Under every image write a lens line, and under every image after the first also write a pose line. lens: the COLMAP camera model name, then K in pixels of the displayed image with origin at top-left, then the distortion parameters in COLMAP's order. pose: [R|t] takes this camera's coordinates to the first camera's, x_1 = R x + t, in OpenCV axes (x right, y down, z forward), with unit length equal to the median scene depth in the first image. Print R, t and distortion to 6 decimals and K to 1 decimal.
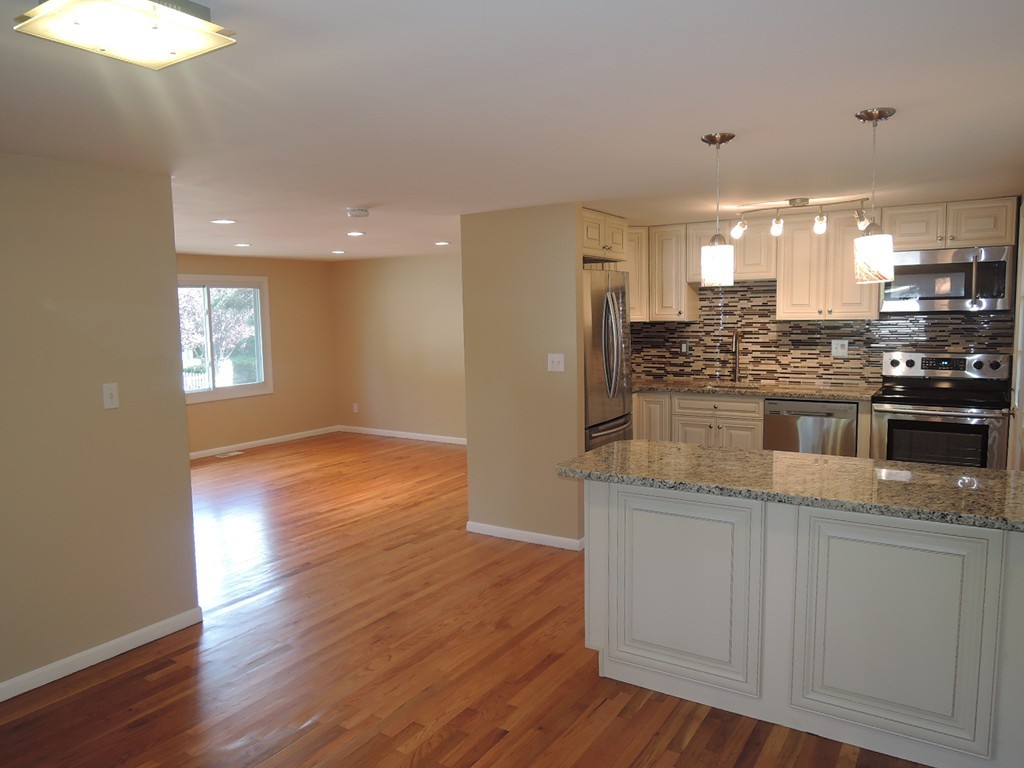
lens RADIAL K [[727.3, 0, 512.0], [0, 727.3, 384.0], [0, 0, 1]] dist [-0.019962, 0.006930]
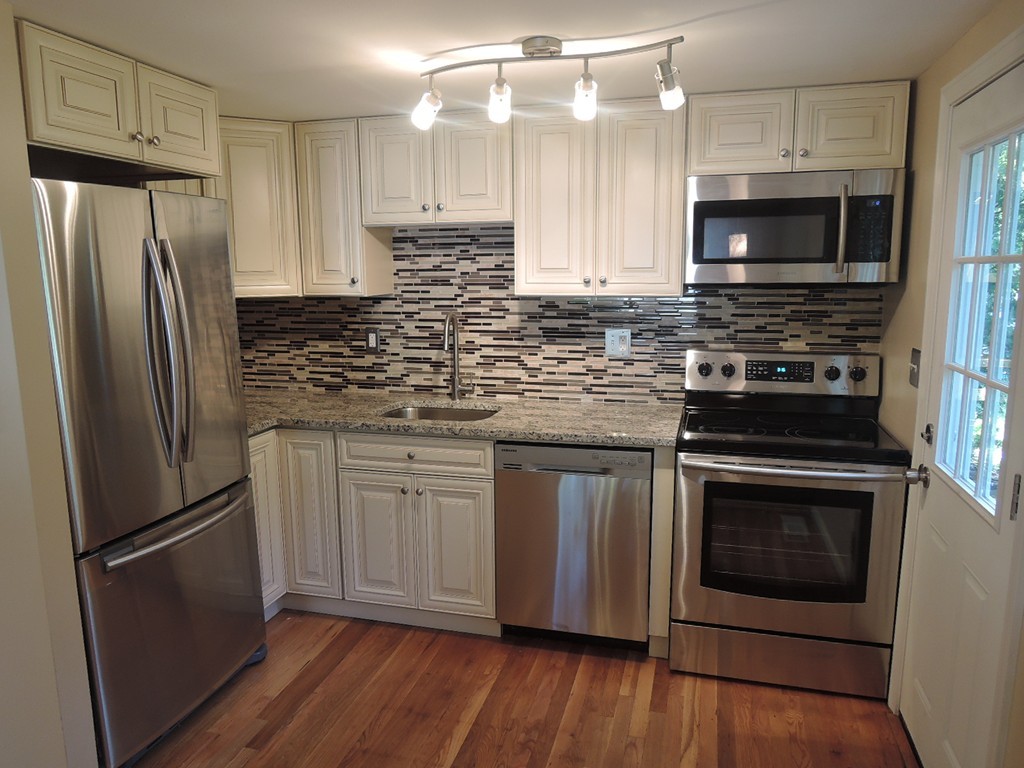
lens RADIAL K [[727.3, 0, 512.0], [0, 727.3, 384.0], [0, 0, 1]] dist [-0.019962, 0.006930]
pose [[0.955256, -0.036474, 0.293524, 0.182401], [0.019794, 0.998026, 0.059599, -0.050313], [-0.295119, -0.051123, 0.954092, 0.430441]]
